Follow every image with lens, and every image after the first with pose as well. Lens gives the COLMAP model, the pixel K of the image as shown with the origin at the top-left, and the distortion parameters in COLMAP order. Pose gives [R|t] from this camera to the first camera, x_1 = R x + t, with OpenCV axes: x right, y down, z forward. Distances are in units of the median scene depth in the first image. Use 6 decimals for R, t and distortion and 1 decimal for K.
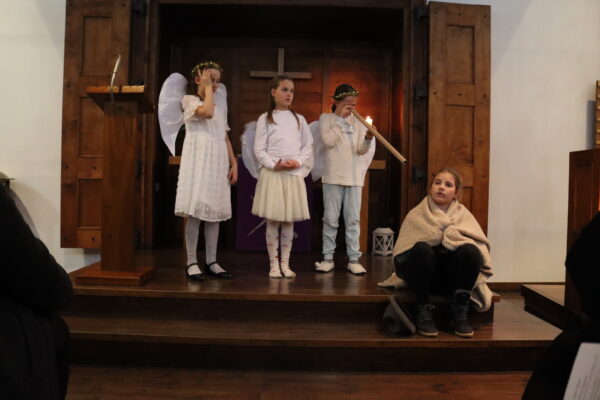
lens RADIAL K [[503.1, 0, 296.1], [0, 503.1, 200.5], [0, 0, 1]] dist [-0.136583, 0.101472]
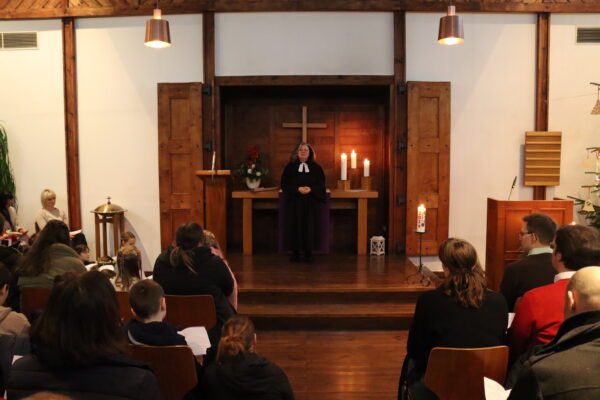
lens RADIAL K [[503.1, 0, 299.4], [0, 503.1, 204.0], [0, 0, 1]] dist [-0.136583, 0.101472]
pose [[0.999433, -0.022594, -0.024977, -0.017671], [0.024237, 0.997420, 0.067578, -0.151299], [0.023385, -0.068145, 0.997401, -0.490772]]
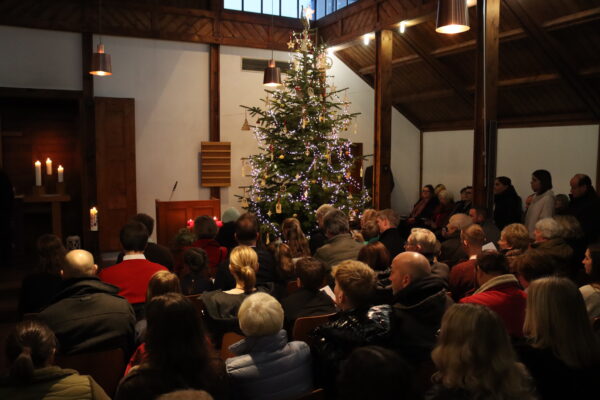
lens RADIAL K [[503.1, 0, 302.1], [0, 503.1, 203.9], [0, 0, 1]] dist [-0.136583, 0.101472]
pose [[0.904623, -0.056196, 0.422491, 0.187965], [0.021716, 0.996059, 0.085988, -0.176821], [-0.425658, -0.068612, 0.902279, -0.779251]]
